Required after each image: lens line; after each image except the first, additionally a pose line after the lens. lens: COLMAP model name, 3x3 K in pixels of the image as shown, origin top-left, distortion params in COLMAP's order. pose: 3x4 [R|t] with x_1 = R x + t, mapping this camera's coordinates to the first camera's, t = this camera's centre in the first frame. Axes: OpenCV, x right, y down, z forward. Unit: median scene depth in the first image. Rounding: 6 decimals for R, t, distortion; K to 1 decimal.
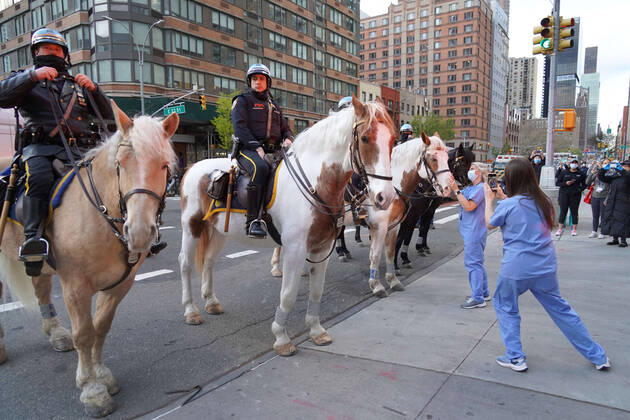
lens RADIAL K [[436.9, 0, 315.0], [0, 436.9, 210.0], [0, 0, 1]] dist [0.000851, 0.000338]
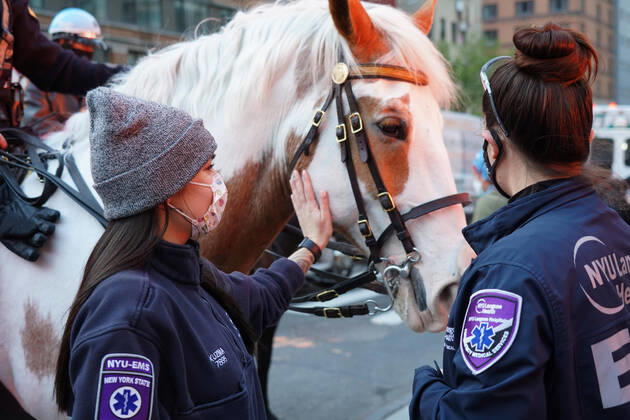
lens RADIAL K [[436.9, 0, 315.0], [0, 436.9, 210.0], [0, 0, 1]] dist [0.000851, 0.000338]
pose [[0.991467, 0.017632, -0.129158, 0.168759], [-0.014181, 0.999519, 0.027594, -0.056713], [0.129582, -0.025527, 0.991240, 0.540335]]
